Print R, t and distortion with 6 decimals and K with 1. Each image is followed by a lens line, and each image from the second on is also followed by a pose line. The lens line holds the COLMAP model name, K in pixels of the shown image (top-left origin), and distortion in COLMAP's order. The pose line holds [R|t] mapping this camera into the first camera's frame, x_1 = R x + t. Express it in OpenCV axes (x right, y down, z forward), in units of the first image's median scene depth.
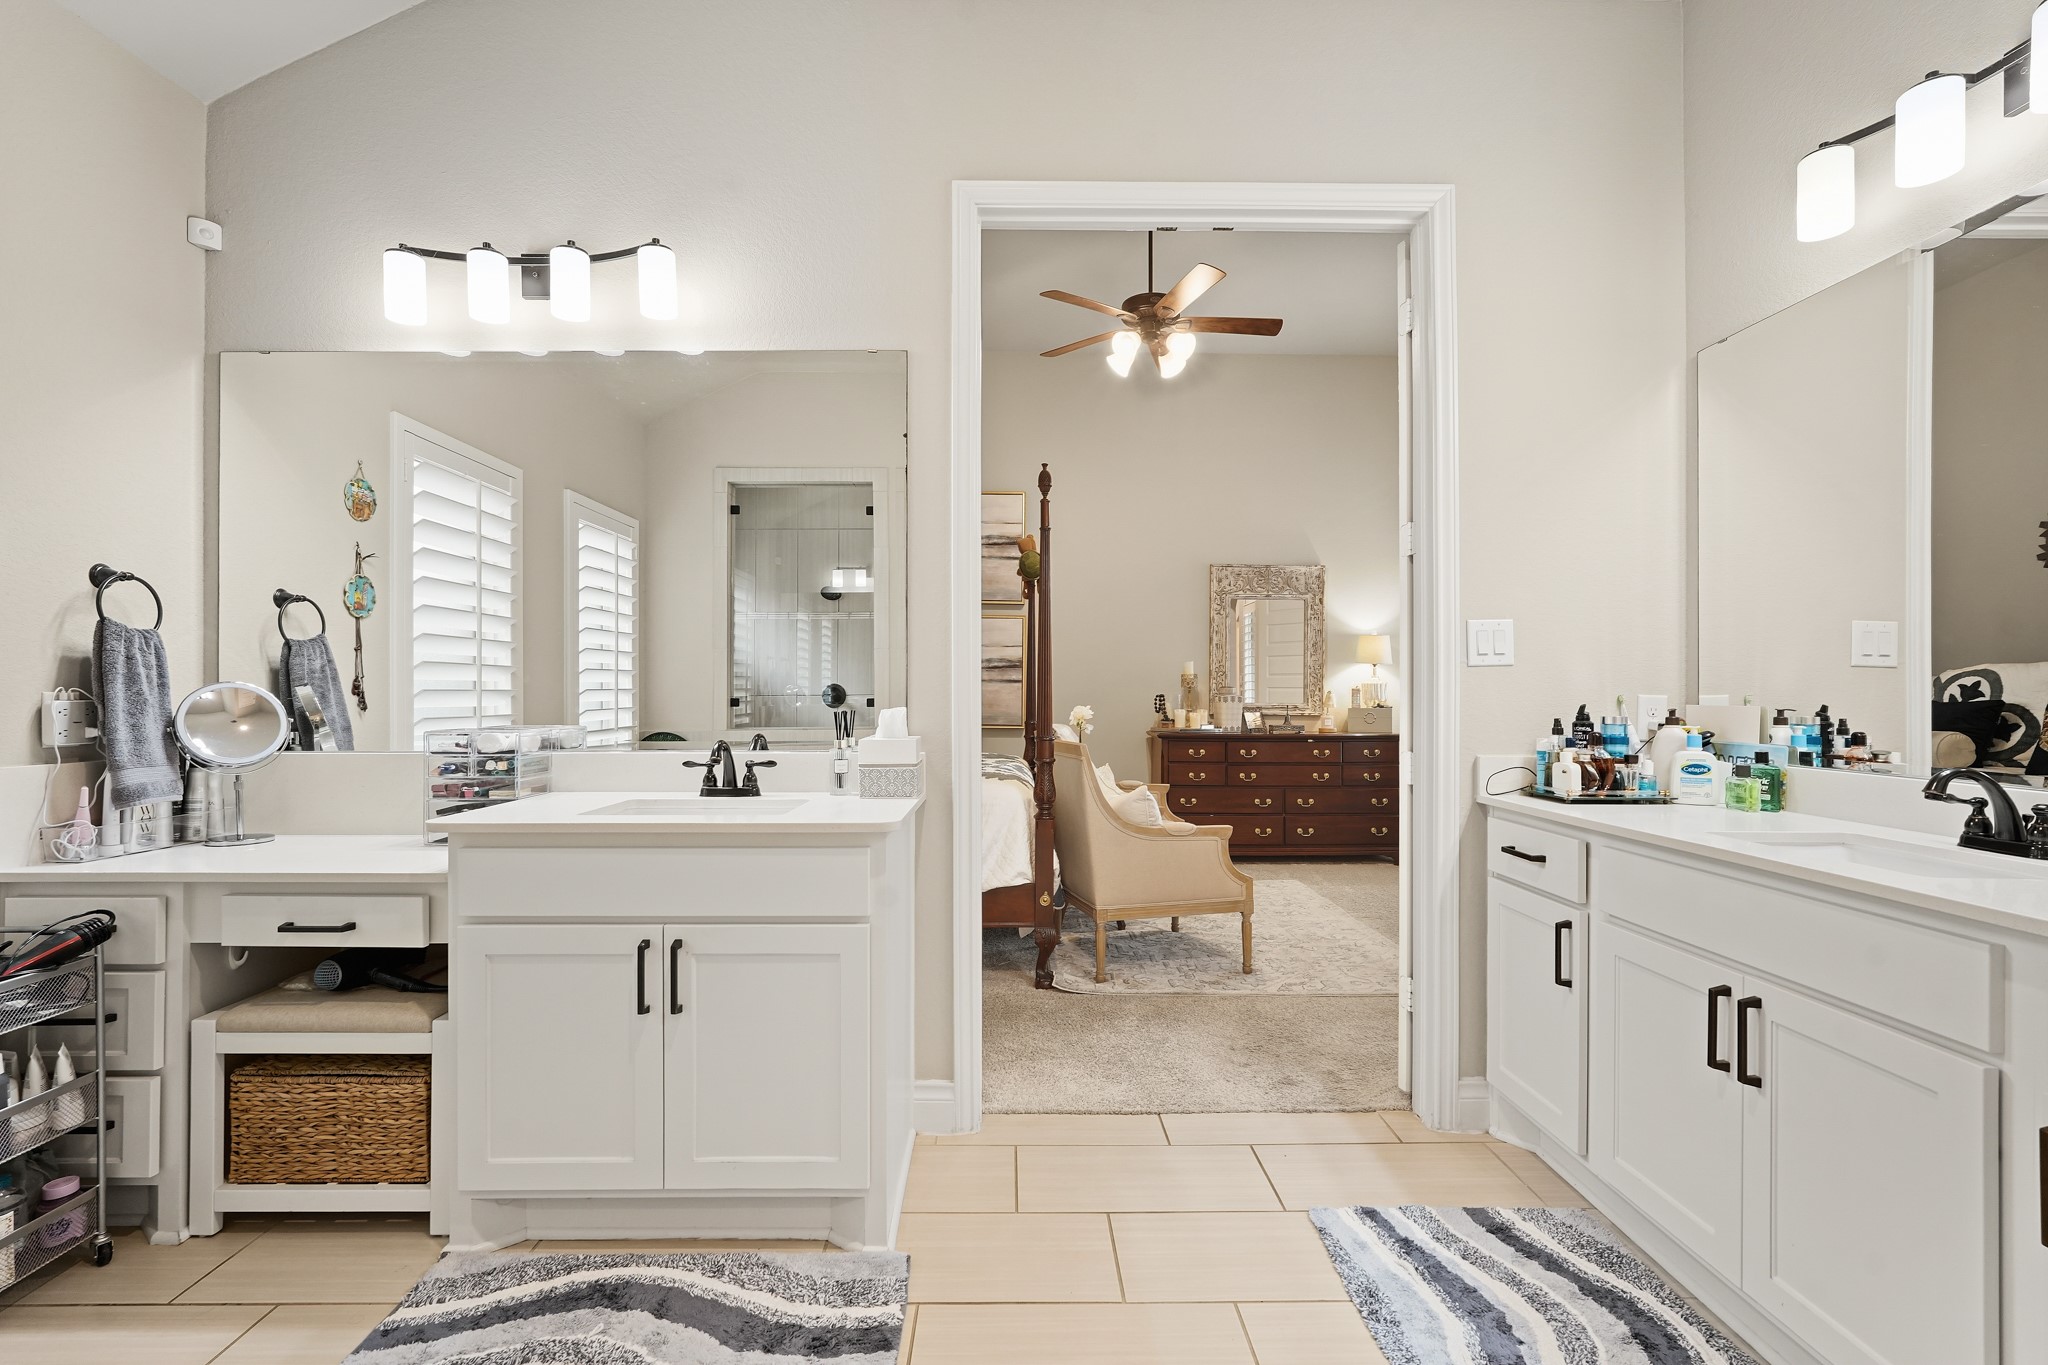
lens RADIAL K [[905.0, 0, 1036.9], [0, 905.0, 693.4], [0, 0, 1]] dist [-0.005452, 0.000976]
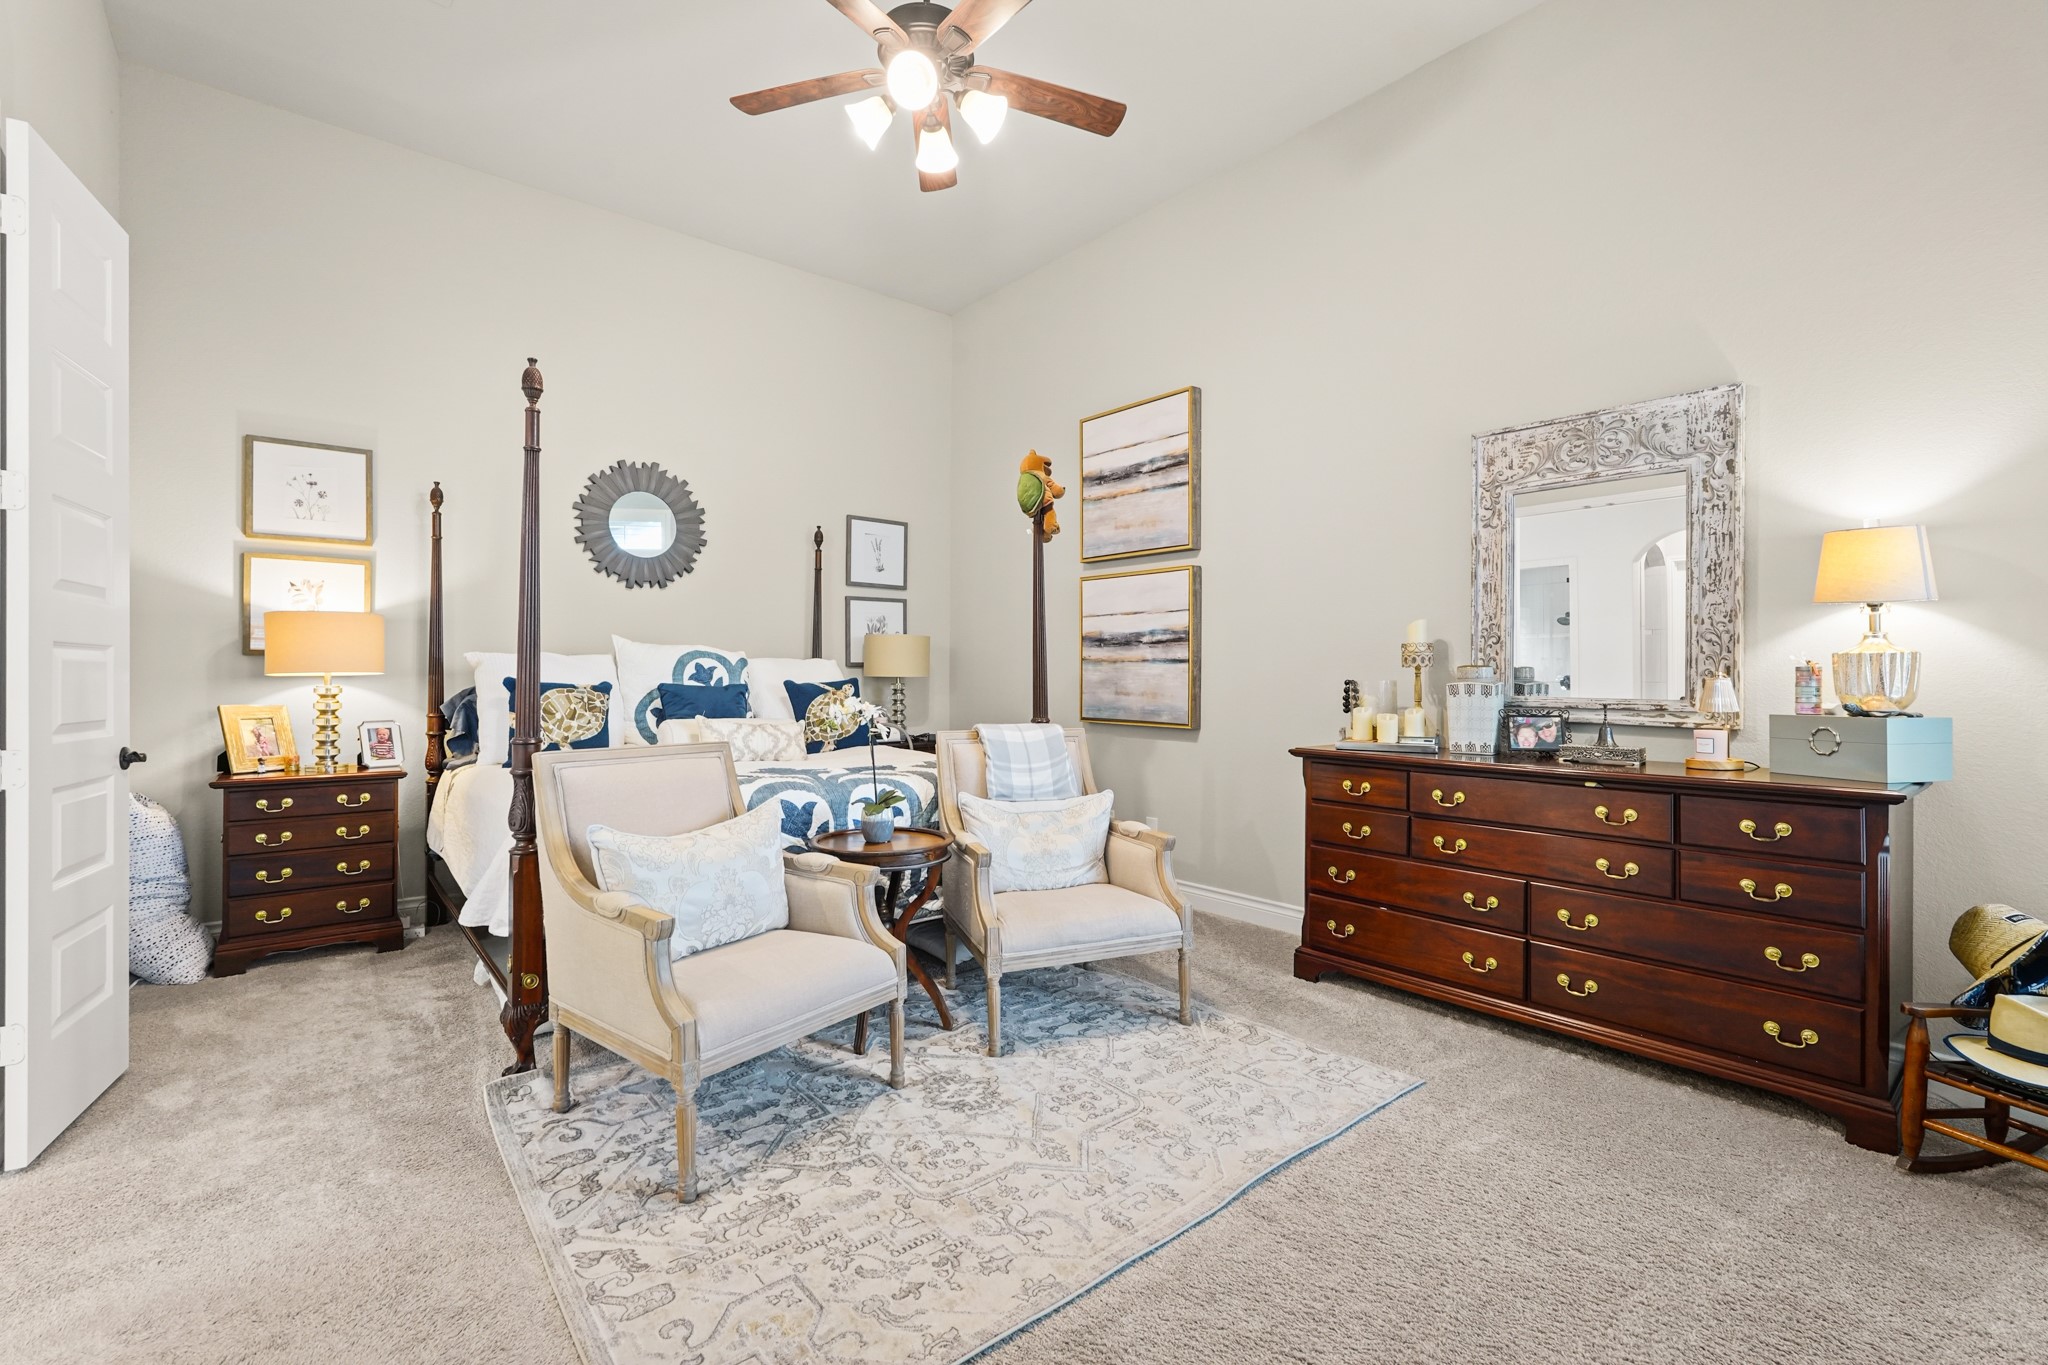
lens RADIAL K [[905.0, 0, 1023.2], [0, 905.0, 669.2], [0, 0, 1]] dist [-0.005452, 0.000976]
pose [[0.622123, -0.006744, -0.782891, 0.453464], [0.002603, 0.999975, -0.006546, -0.002420], [0.782915, 0.002035, 0.622125, 0.475429]]
